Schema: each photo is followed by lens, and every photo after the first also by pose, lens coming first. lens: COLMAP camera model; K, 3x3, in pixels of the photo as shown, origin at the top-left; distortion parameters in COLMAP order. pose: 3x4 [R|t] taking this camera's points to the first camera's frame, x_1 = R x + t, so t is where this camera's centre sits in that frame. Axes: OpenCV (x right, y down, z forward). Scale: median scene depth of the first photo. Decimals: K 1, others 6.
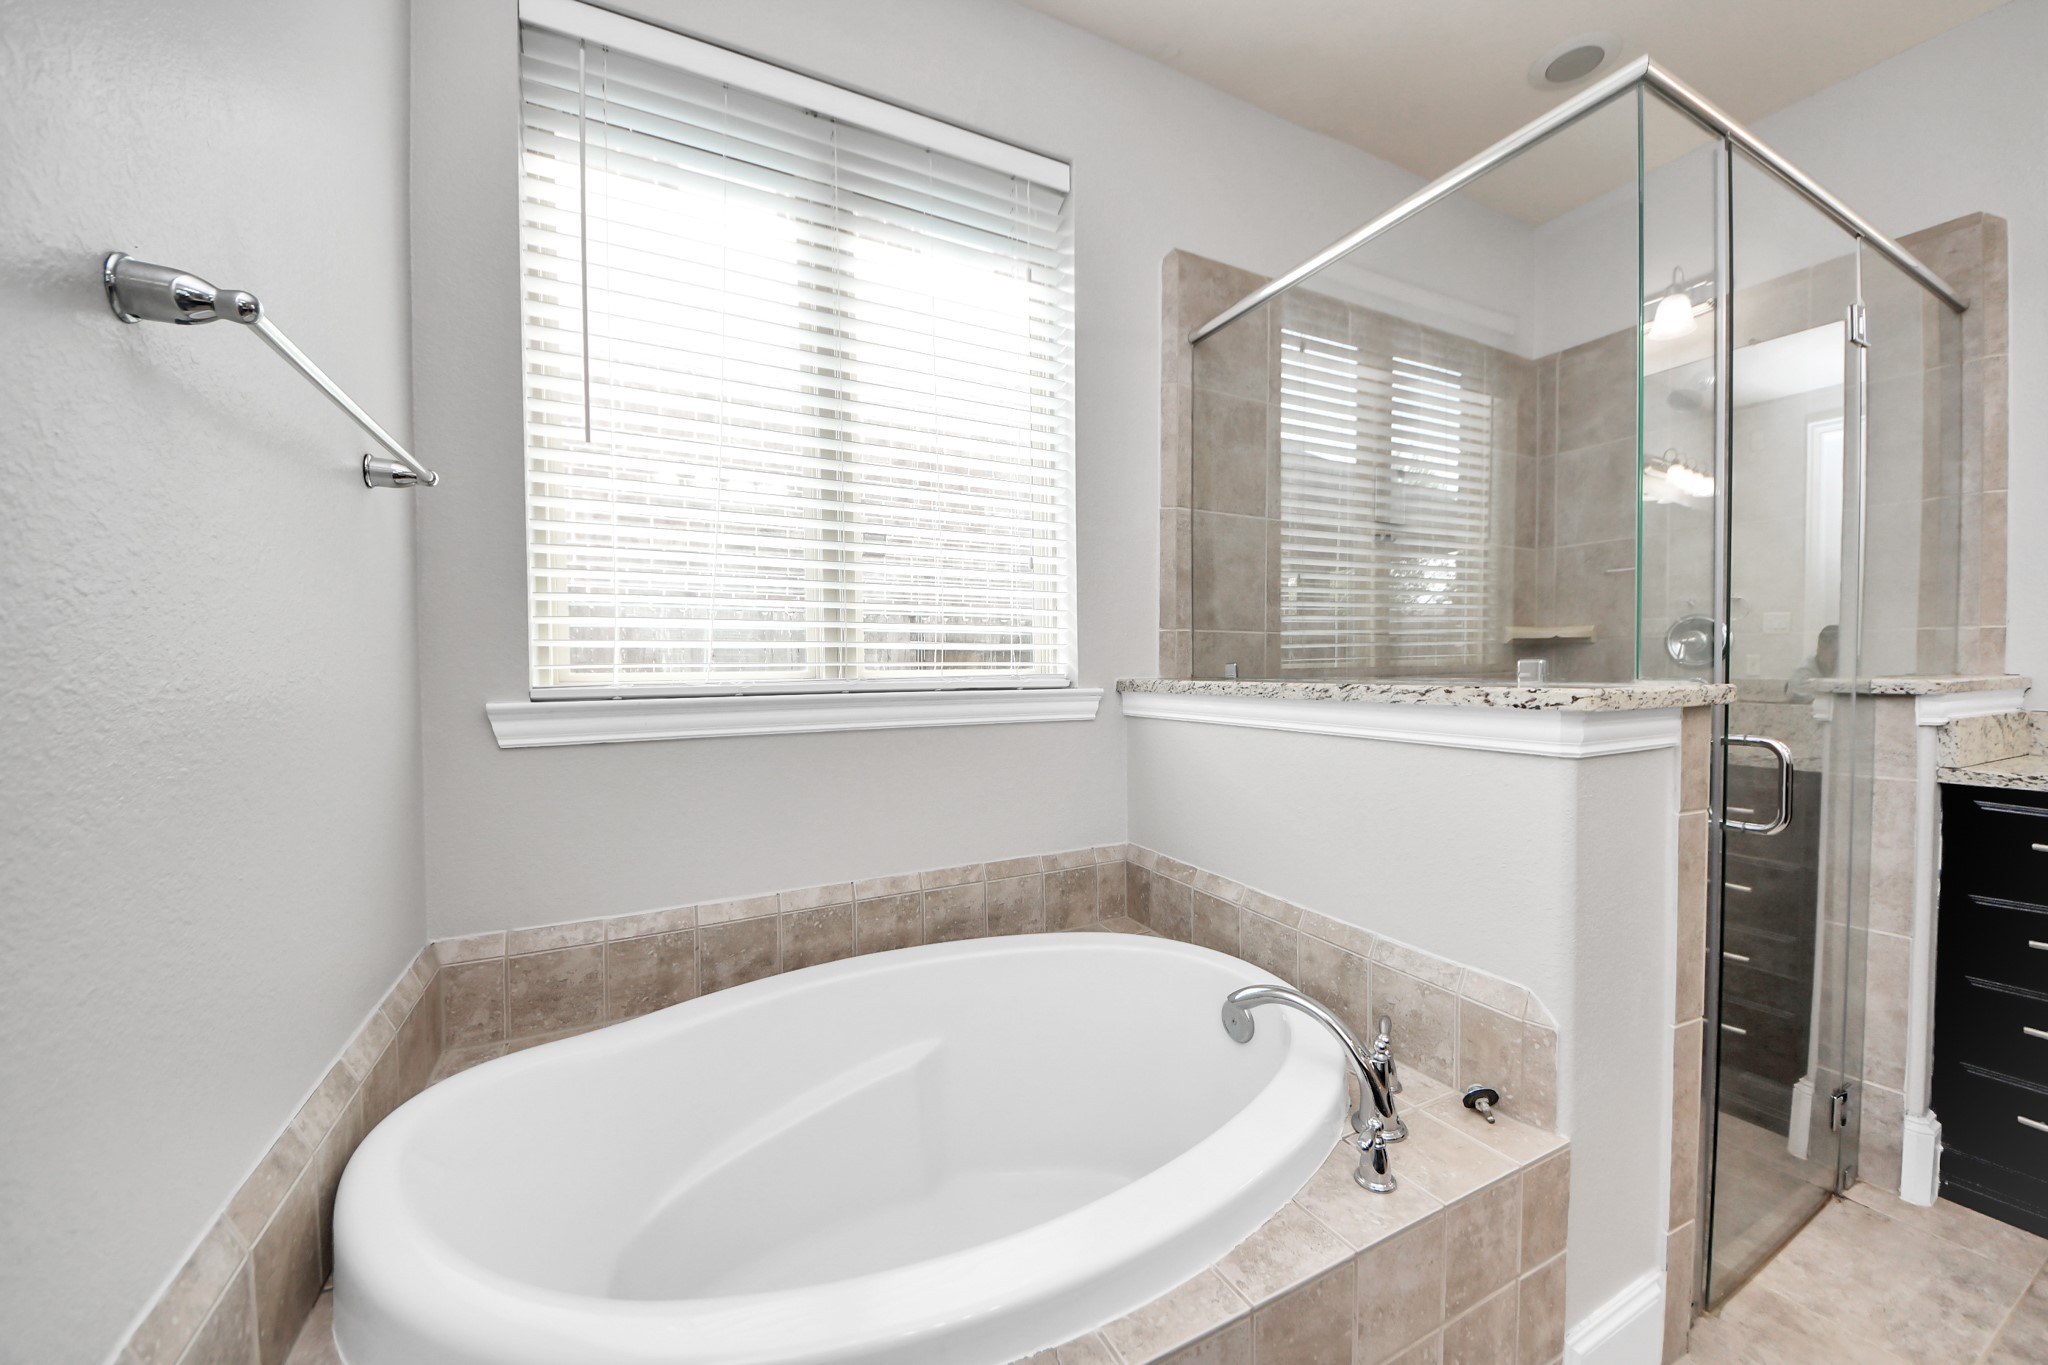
lens RADIAL K [[745.2, 0, 1024.1], [0, 745.2, 685.8], [0, 0, 1]] dist [0.035522, -0.023509]
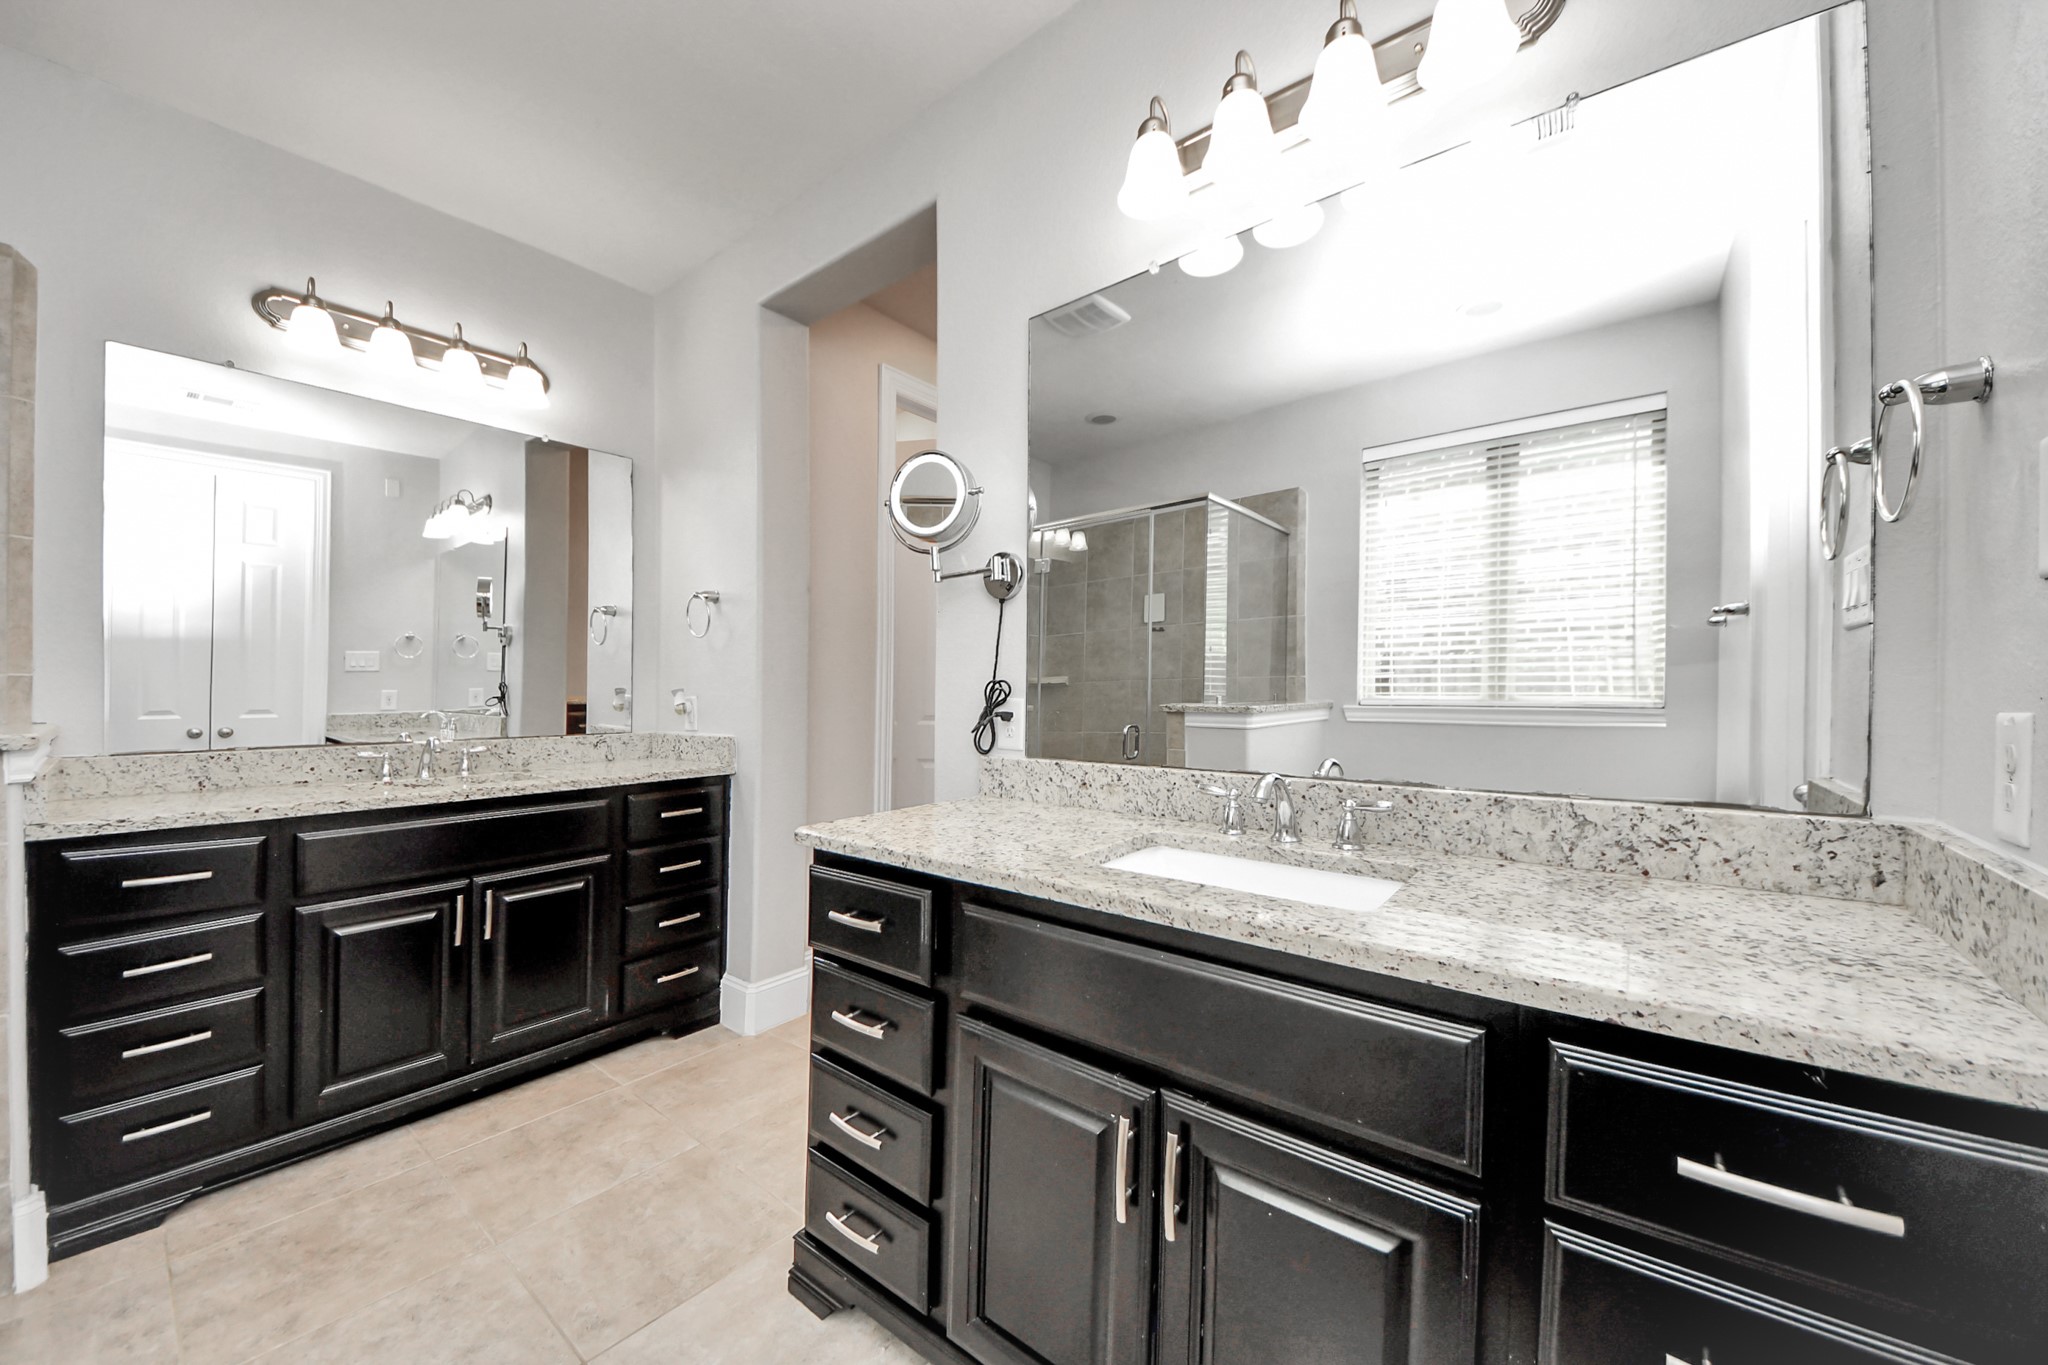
lens RADIAL K [[745.0, 0, 1027.4], [0, 745.0, 692.4], [0, 0, 1]] dist [0.036764, -0.022733]
pose [[-0.428130, 0.002632, 0.903713, -0.132910], [0.027054, 0.999585, 0.009906, -0.027832], [-0.903312, 0.028690, -0.428023, 0.194958]]
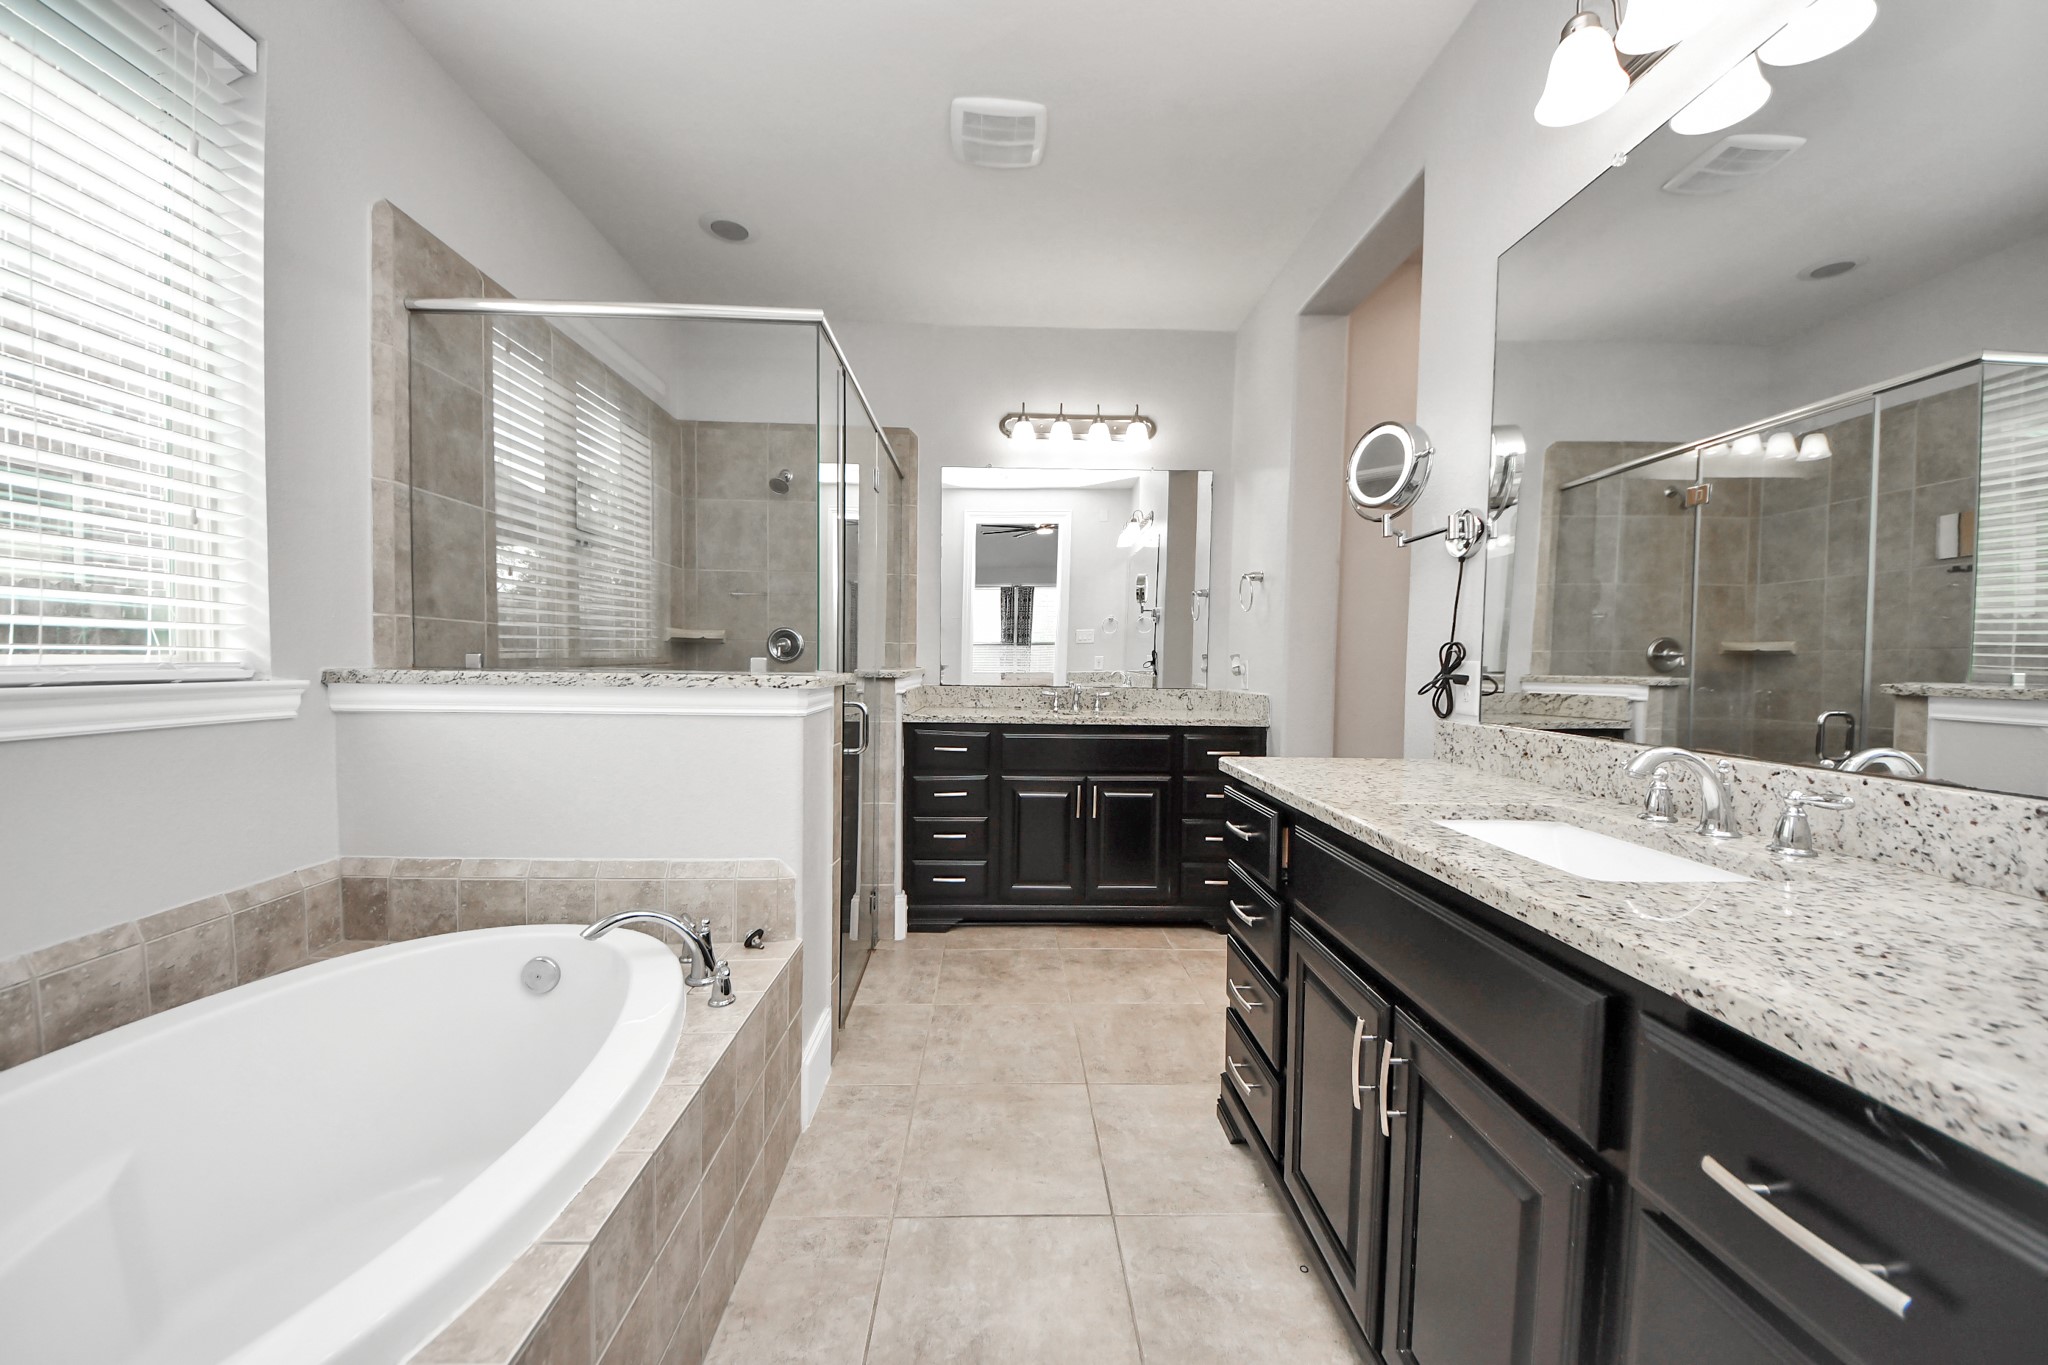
lens RADIAL K [[745.2, 0, 1024.1], [0, 745.2, 685.8], [0, 0, 1]] dist [0.035522, -0.023509]
pose [[0.418675, -0.018966, 0.907938, -0.339696], [0.006127, 0.999818, 0.018060, -0.000263], [-0.908115, -0.001998, 0.418715, -0.095336]]
